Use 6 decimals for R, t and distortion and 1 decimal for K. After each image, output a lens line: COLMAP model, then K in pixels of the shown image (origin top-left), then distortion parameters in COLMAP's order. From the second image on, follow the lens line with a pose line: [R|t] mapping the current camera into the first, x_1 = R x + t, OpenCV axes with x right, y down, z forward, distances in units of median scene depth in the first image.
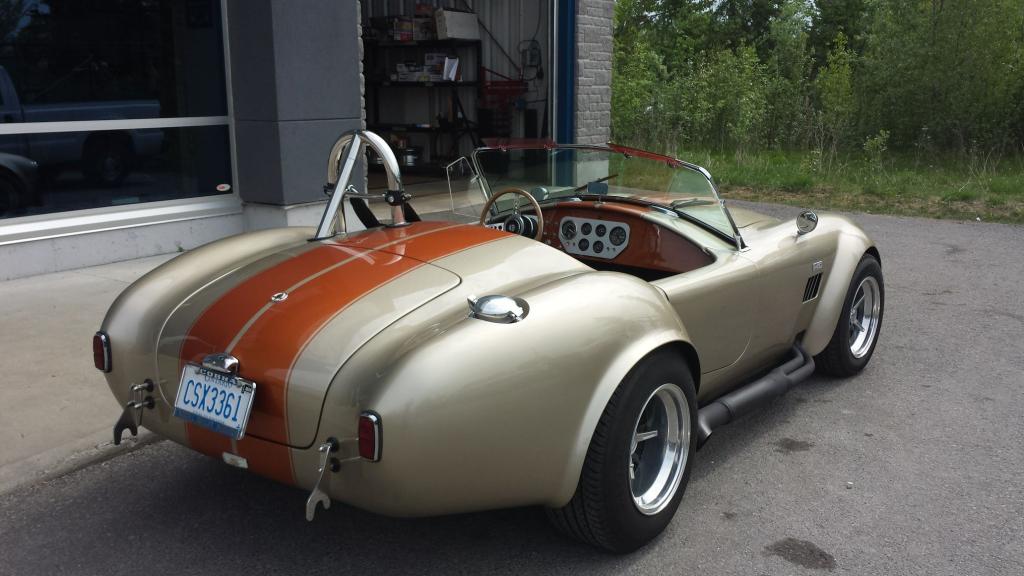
lens RADIAL K [[951.7, 0, 530.4], [0, 951.7, 289.1], [0, 0, 1]] dist [0.128778, -0.335808]
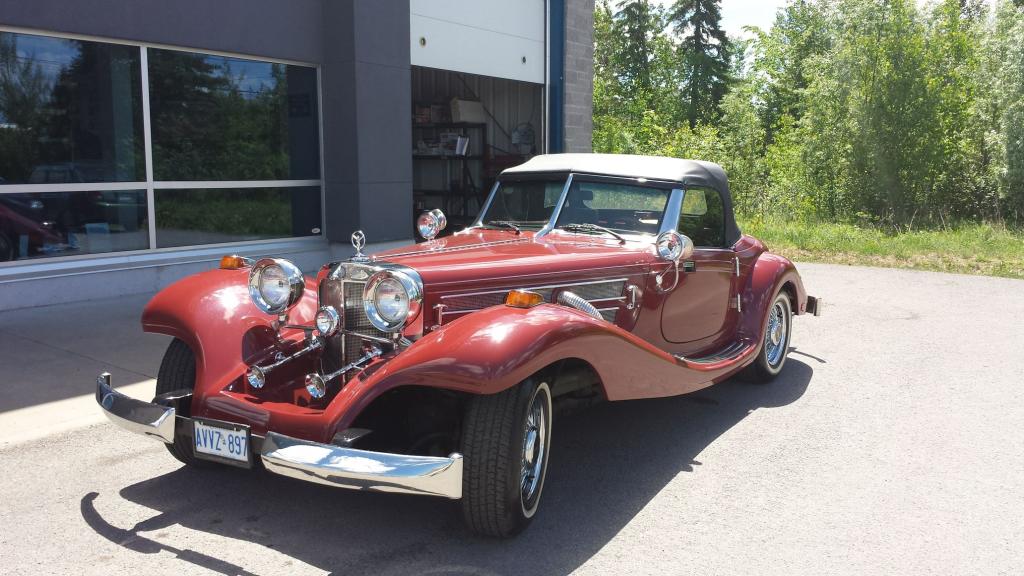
lens RADIAL K [[951.7, 0, 530.4], [0, 951.7, 289.1], [0, 0, 1]] dist [0.128778, -0.335808]
pose [[0.999563, 0.003553, 0.029329, -0.030125], [-0.001376, 0.997265, -0.073891, 0.046688], [-0.029512, 0.073819, 0.996835, -0.220530]]
